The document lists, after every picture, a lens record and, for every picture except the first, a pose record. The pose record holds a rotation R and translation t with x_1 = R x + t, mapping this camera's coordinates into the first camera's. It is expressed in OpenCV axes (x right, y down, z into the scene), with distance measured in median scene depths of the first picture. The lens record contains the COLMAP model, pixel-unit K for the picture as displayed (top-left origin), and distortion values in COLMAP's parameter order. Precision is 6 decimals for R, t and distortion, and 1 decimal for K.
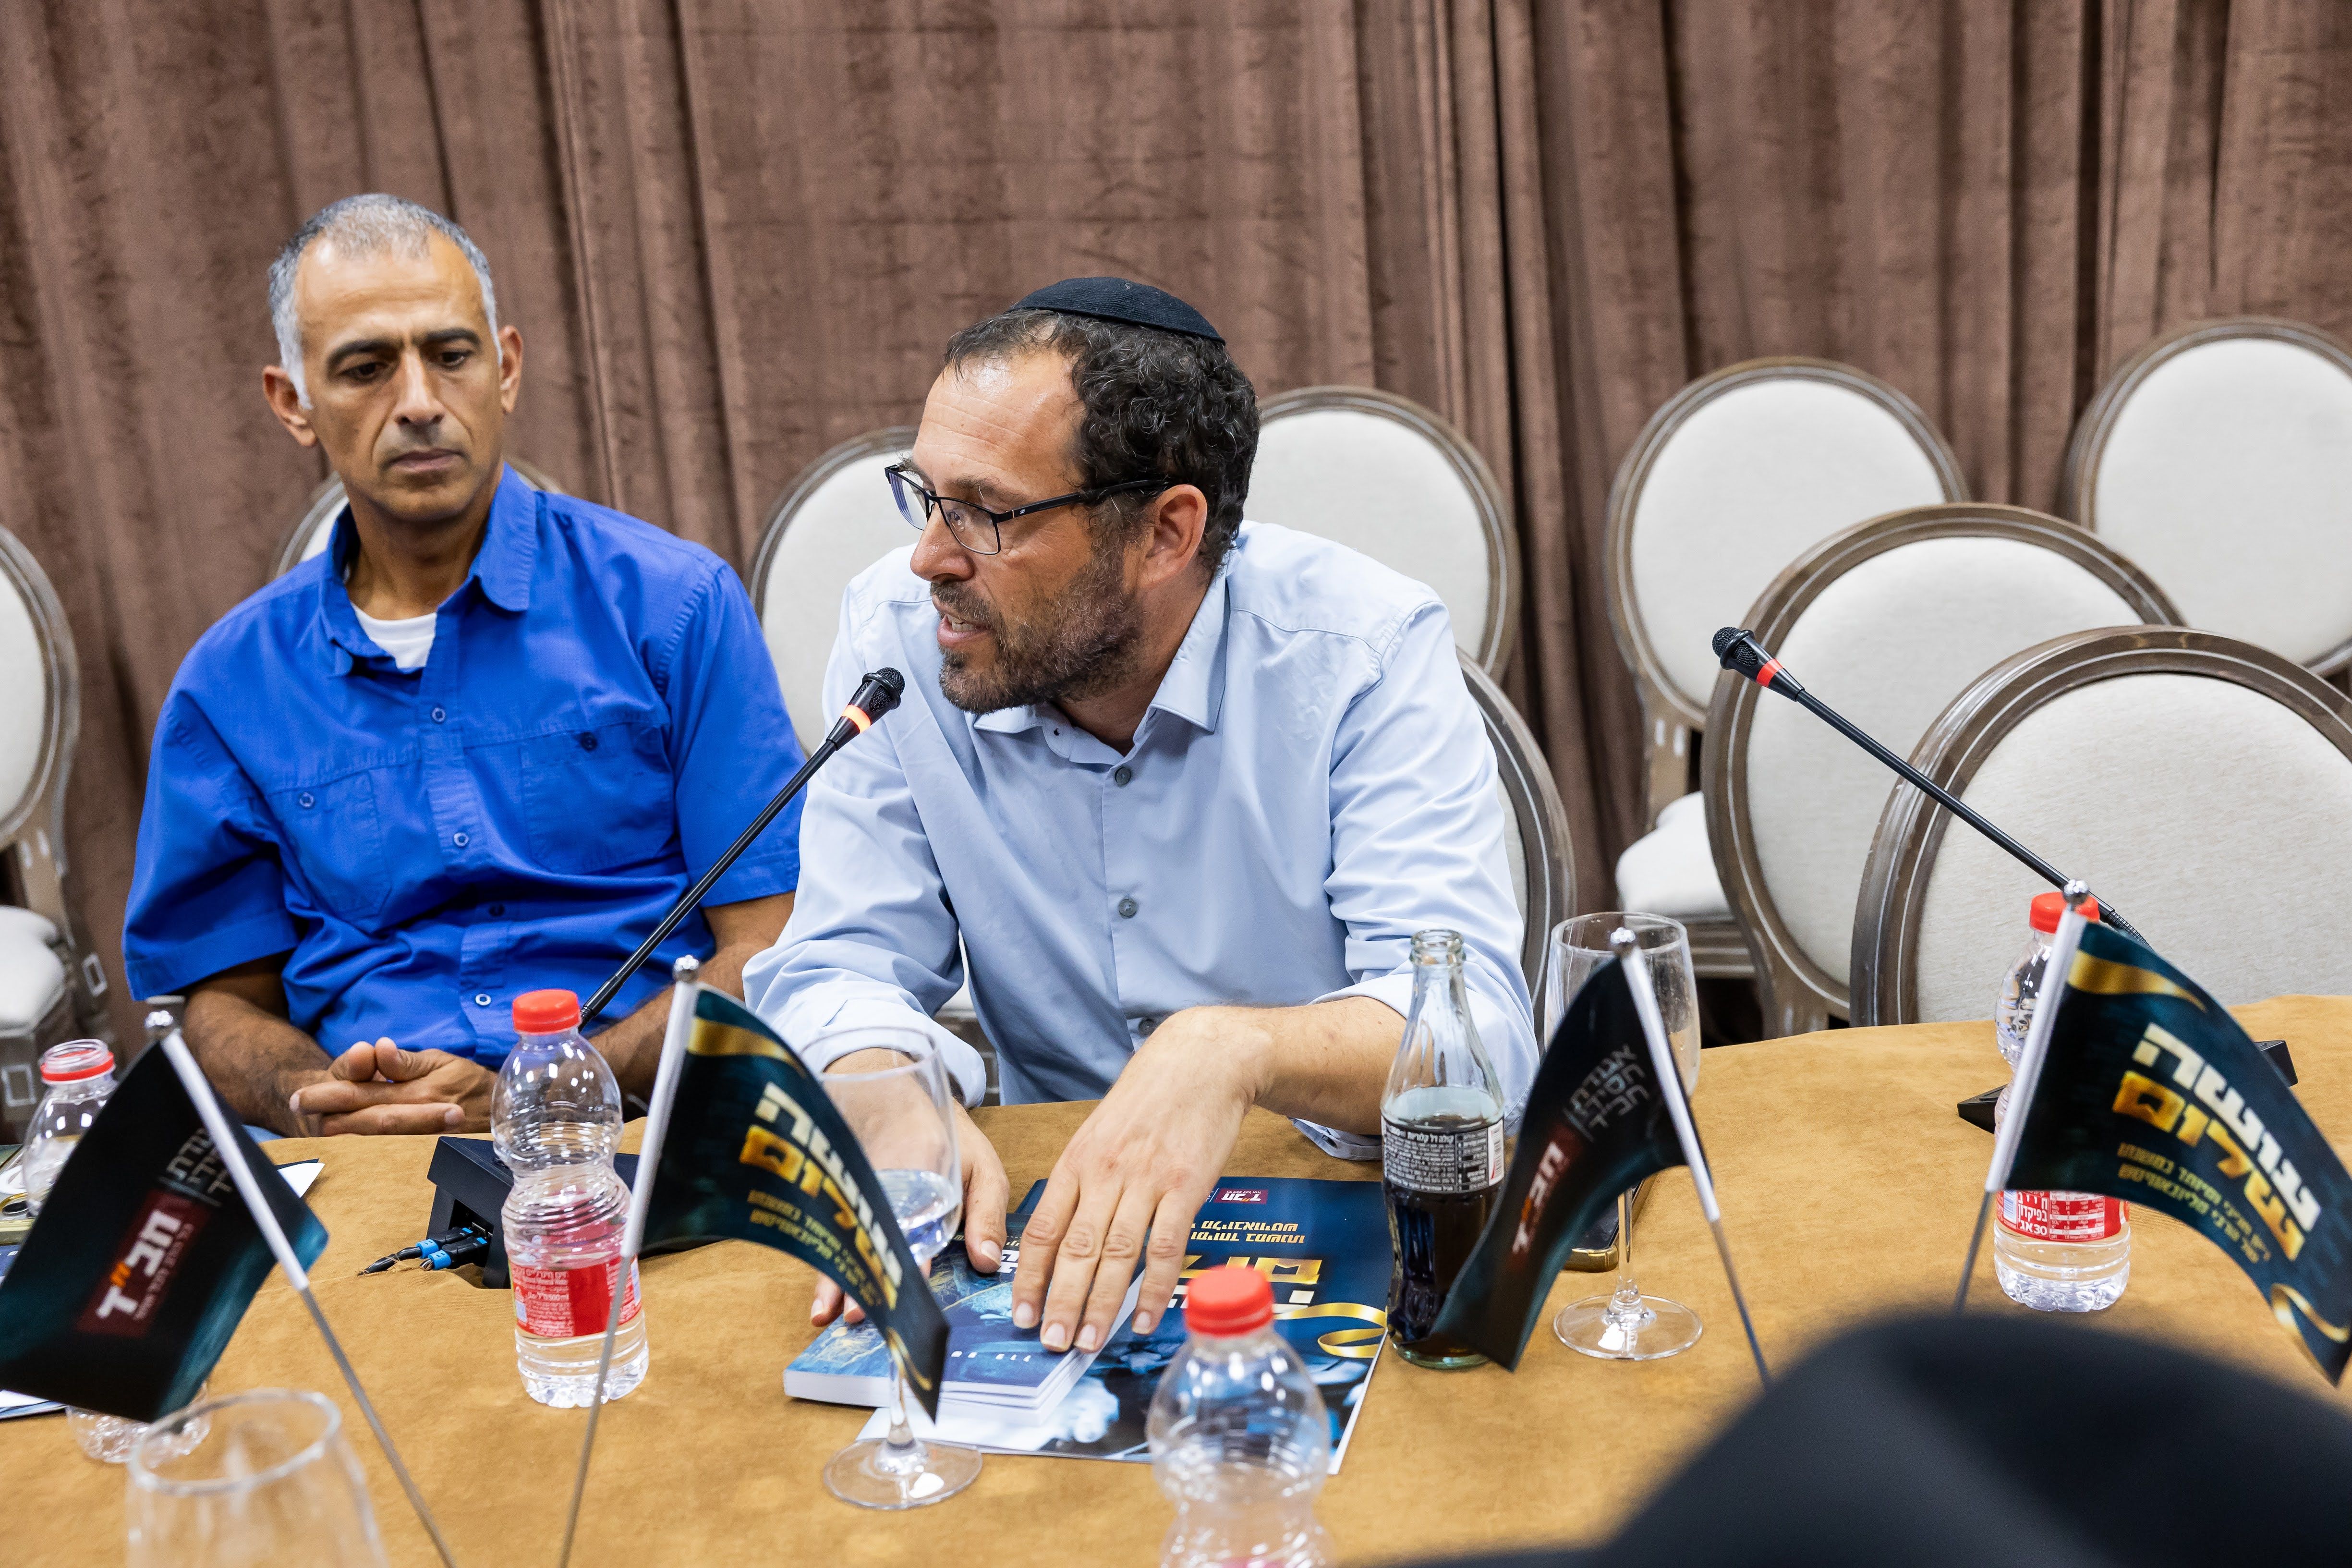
lens RADIAL K [[2880.5, 0, 1176.0], [0, 2880.5, 784.0], [0, 0, 1]] dist [0.003989, 0.013823]
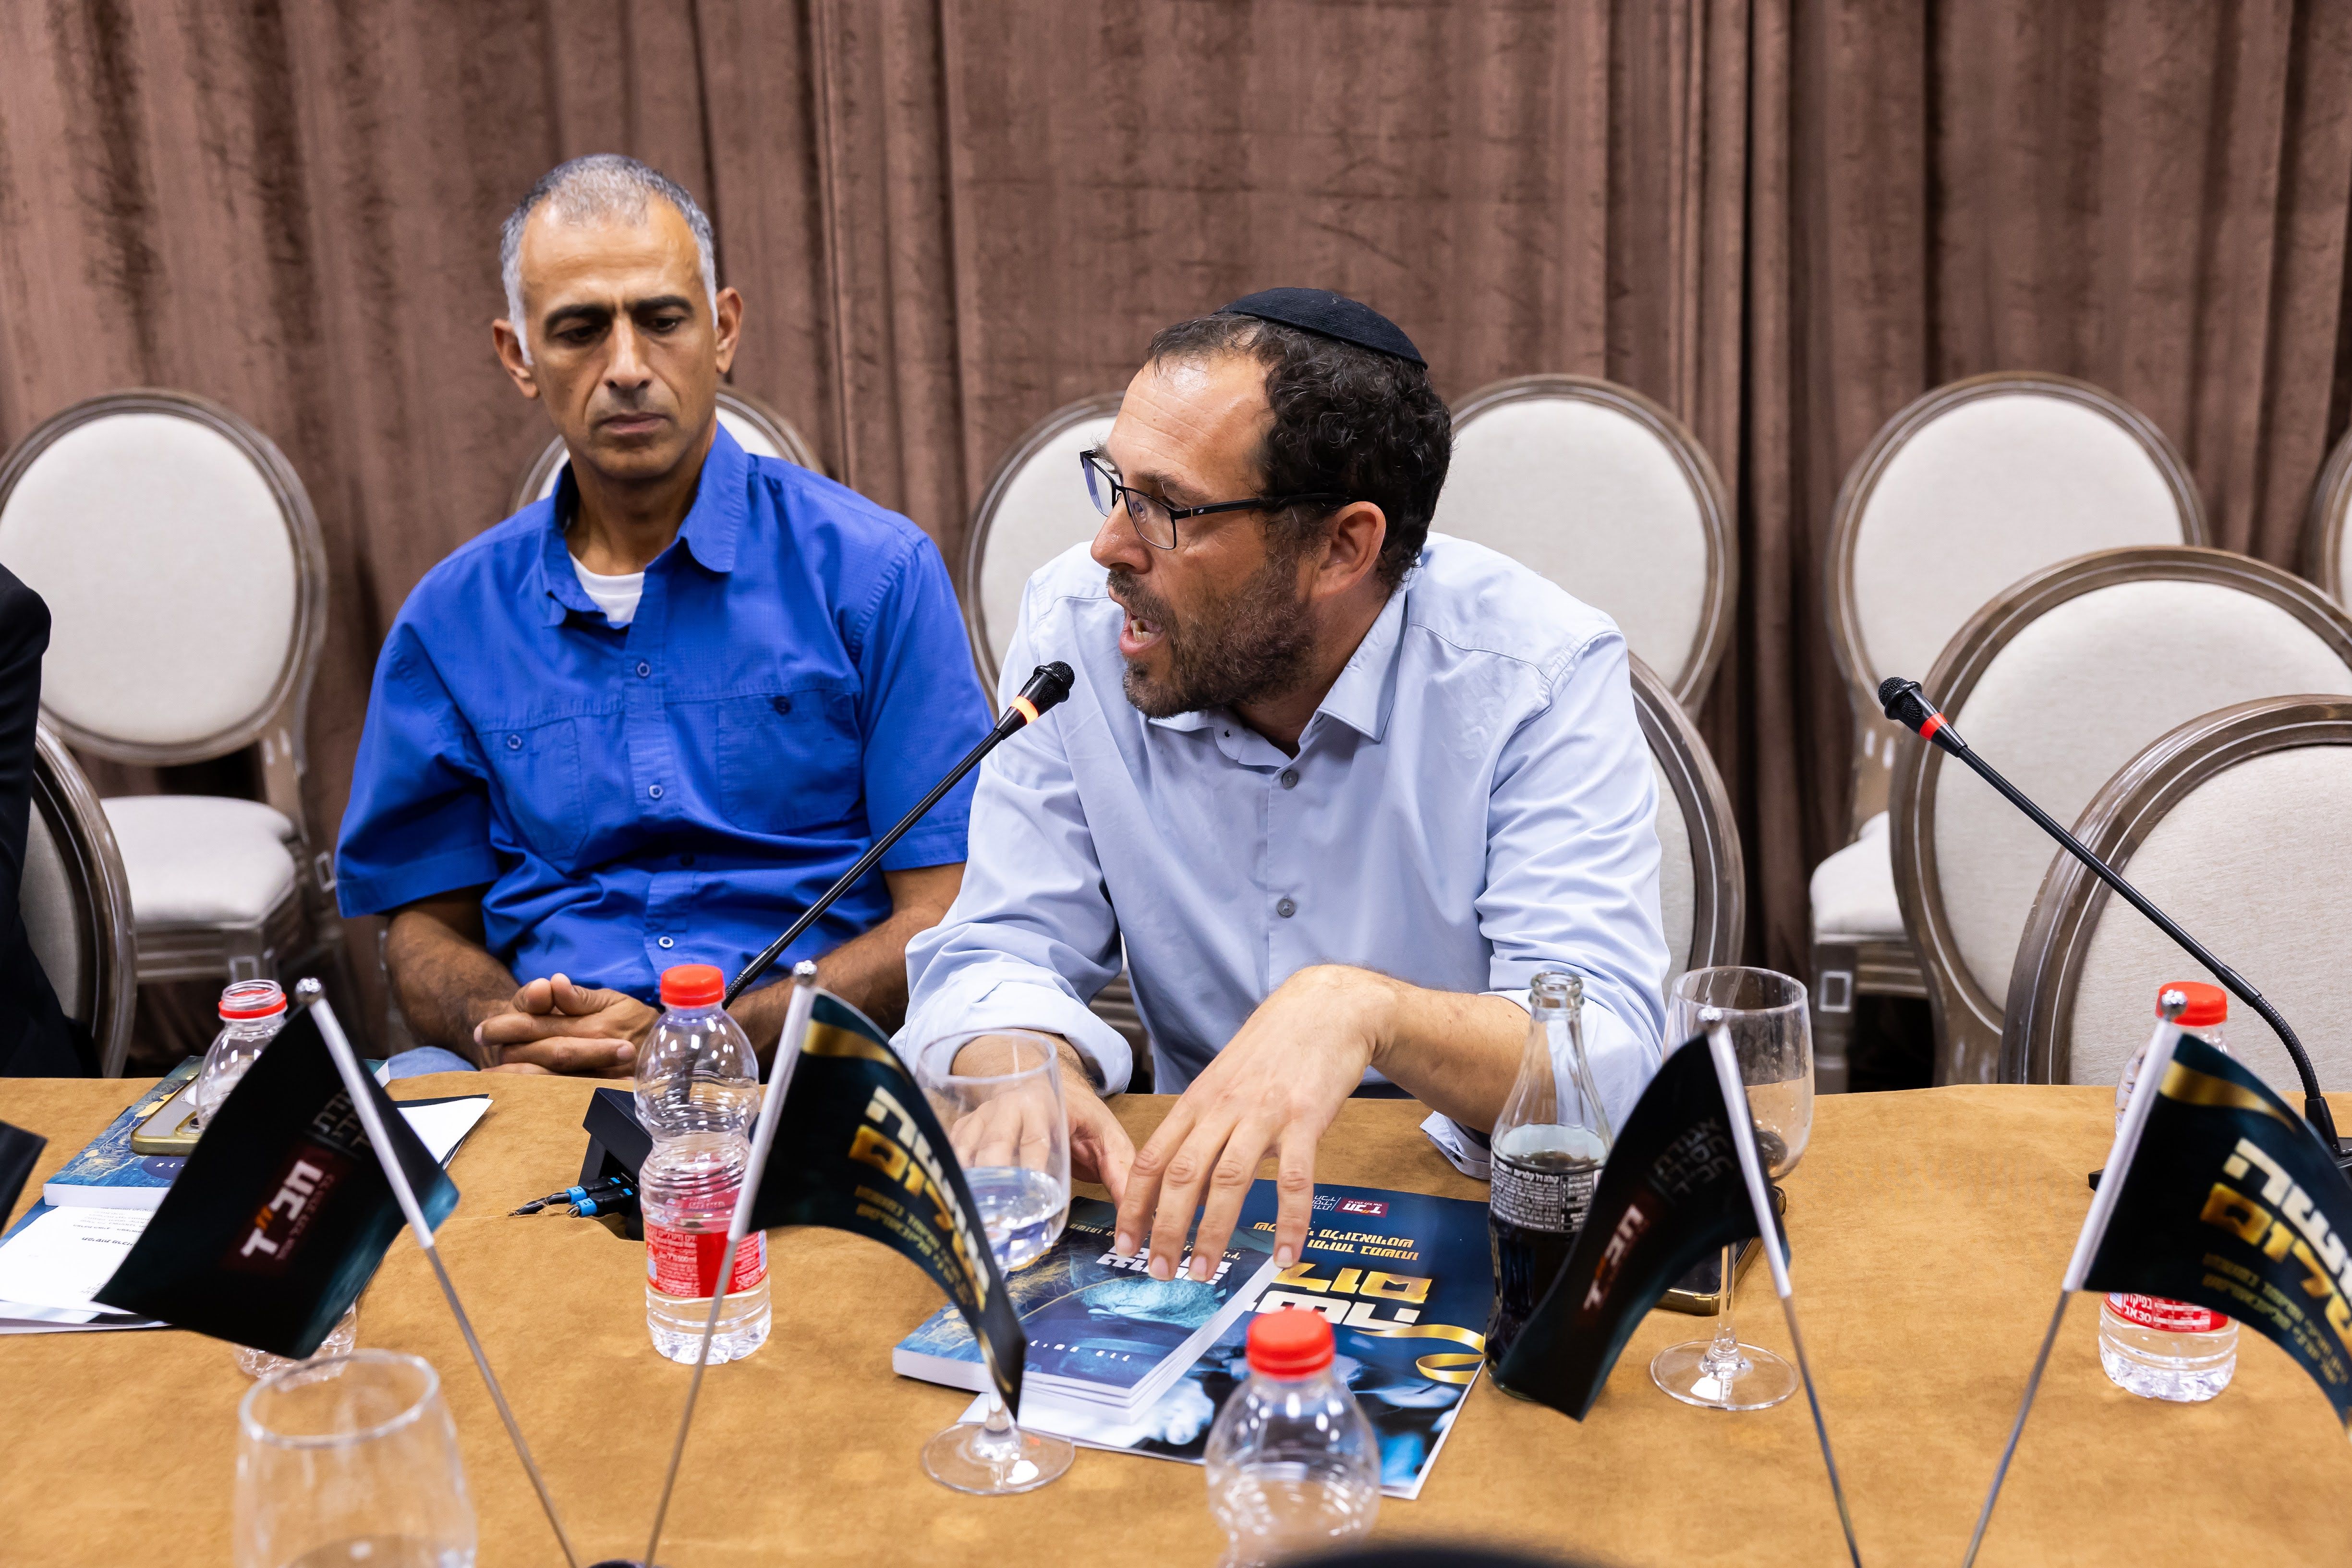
lens RADIAL K [[2880.5, 0, 1176.0], [0, 2880.5, 784.0], [0, 0, 1]] dist [0.003989, 0.013823]
pose [[0.993950, 0.069840, -0.084773, 0.016147], [-0.067853, 0.997354, 0.026100, -0.013829], [0.086371, -0.020190, 0.996058, -0.008394]]
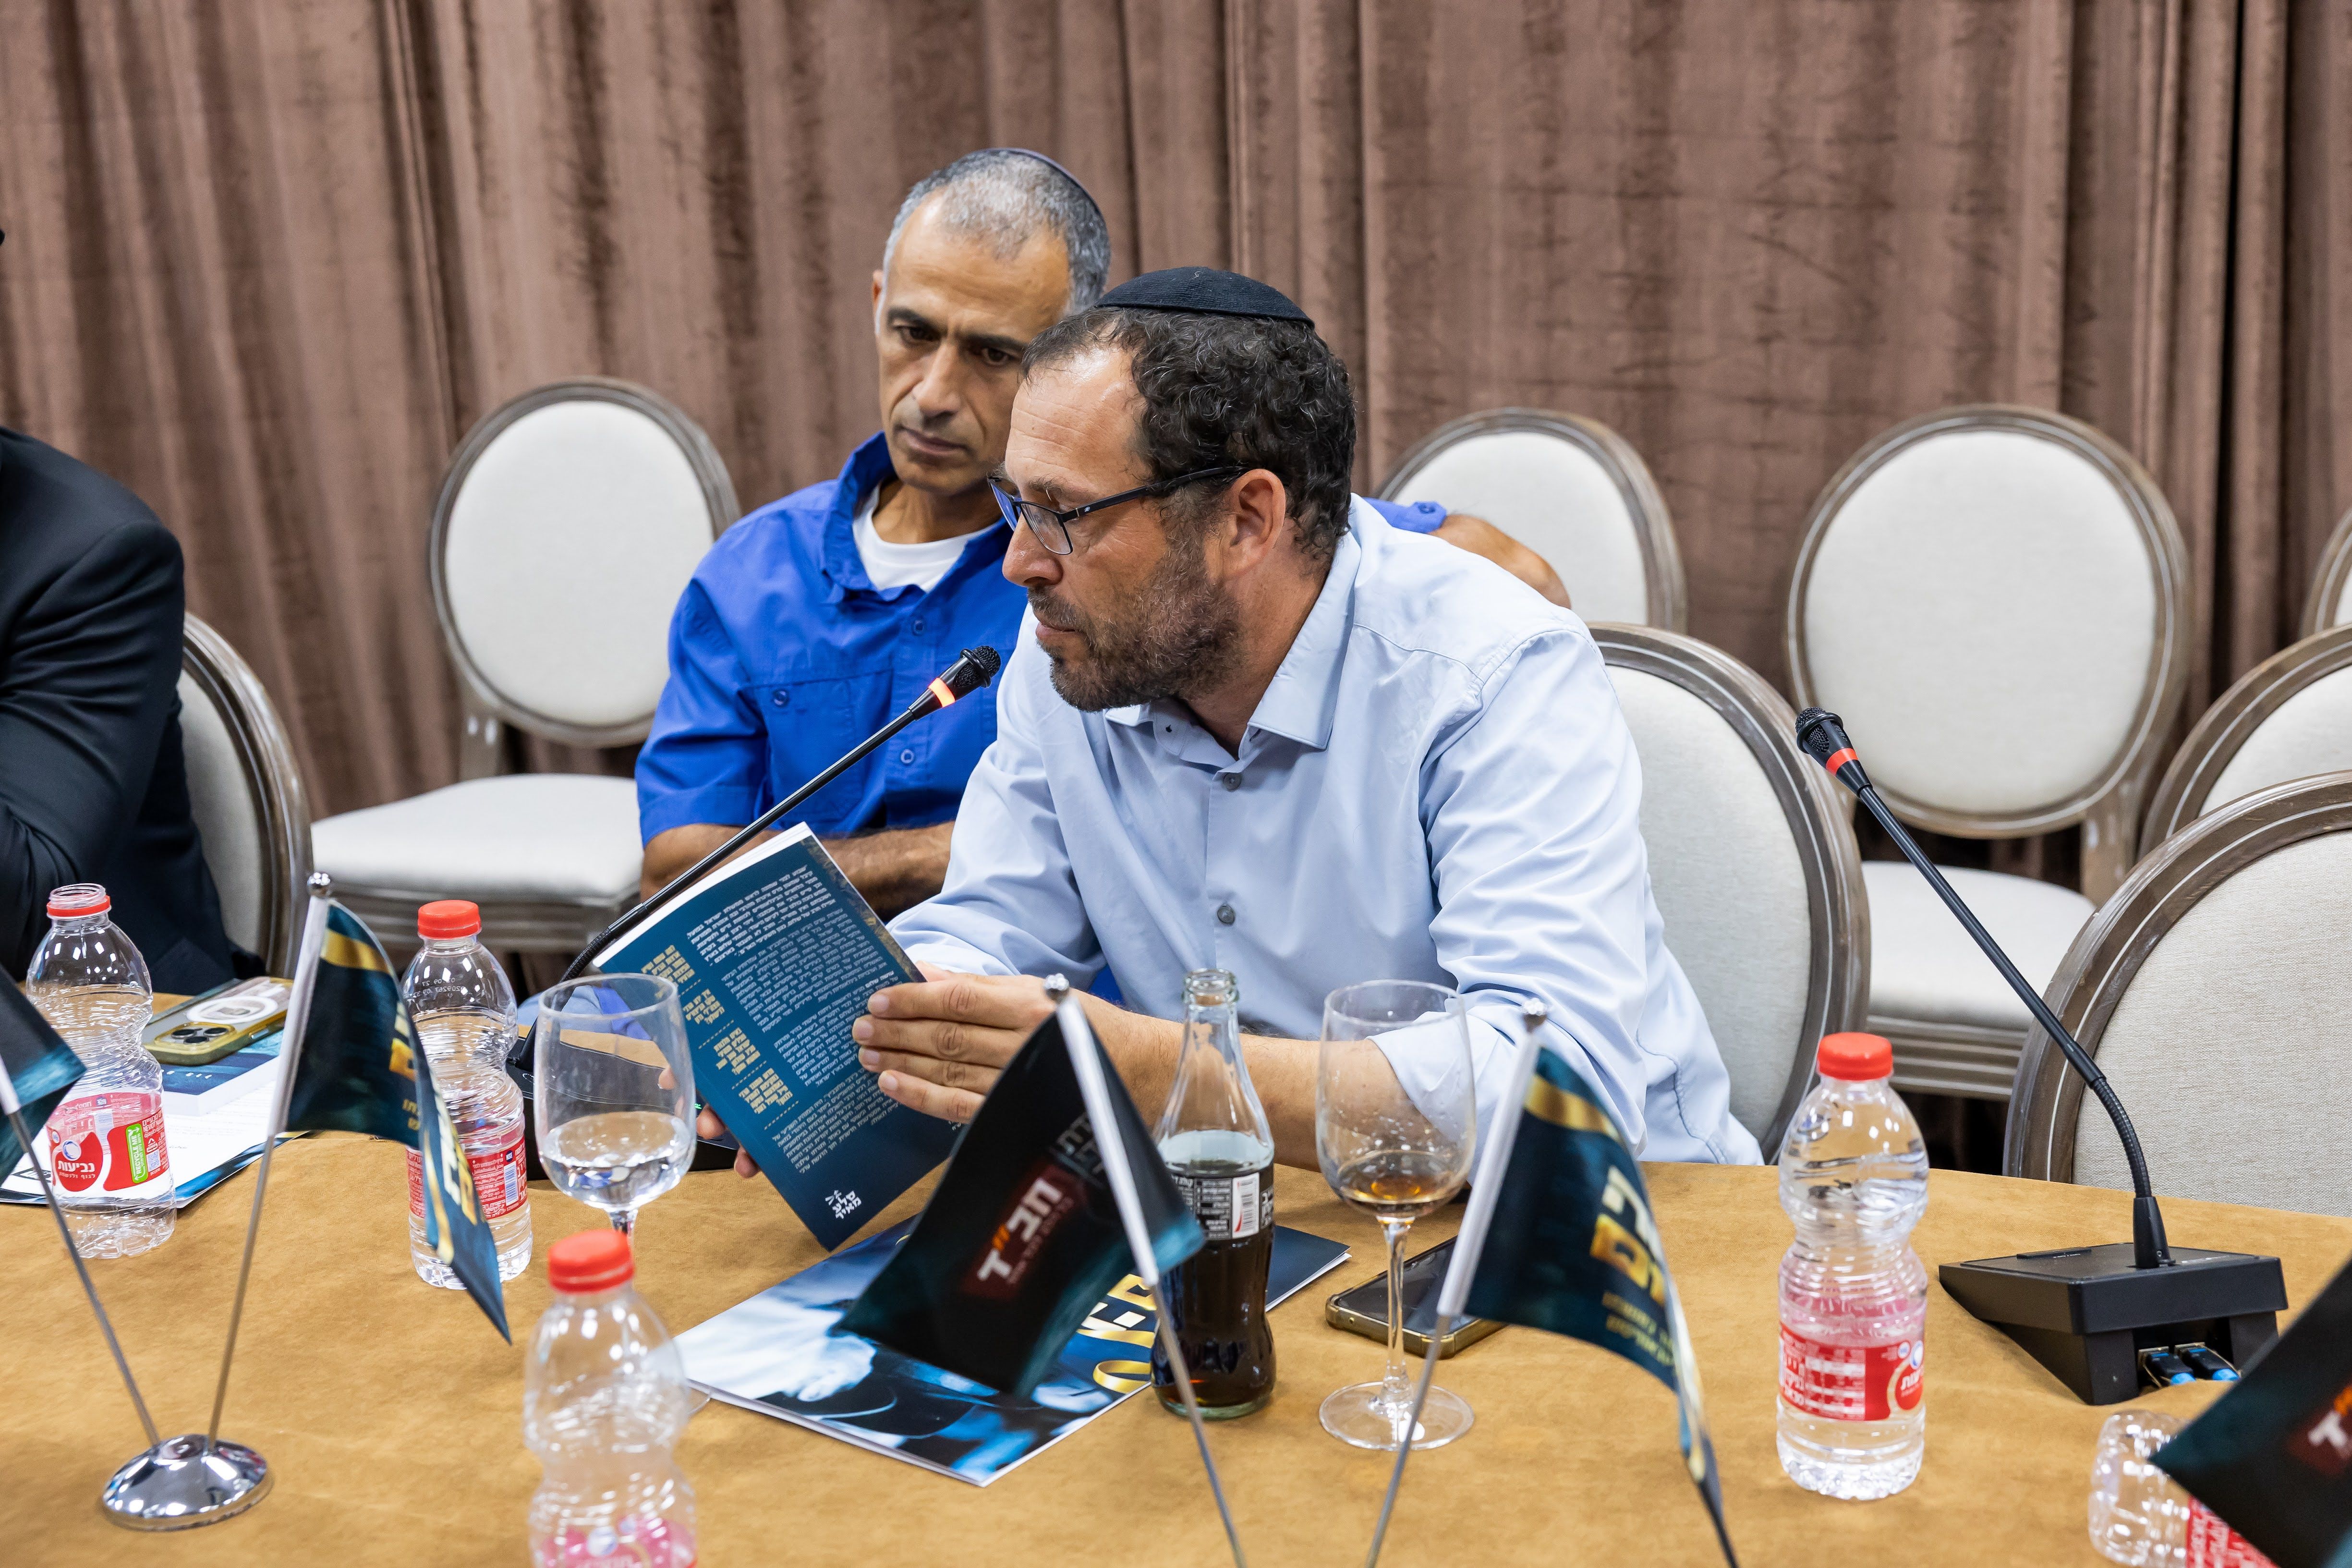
lens RADIAL K [[3087.5, 0, 1176.0], [0, 3087.5, 784.0], [0, 0, 1]] dist [0.014909, 0.013192]
pose [[0.925132, 0.131375, -0.356191, 0.176481], [-0.129895, 0.991127, 0.028186, -0.014788], [0.356734, 0.020192, 0.933988, 0.011545]]
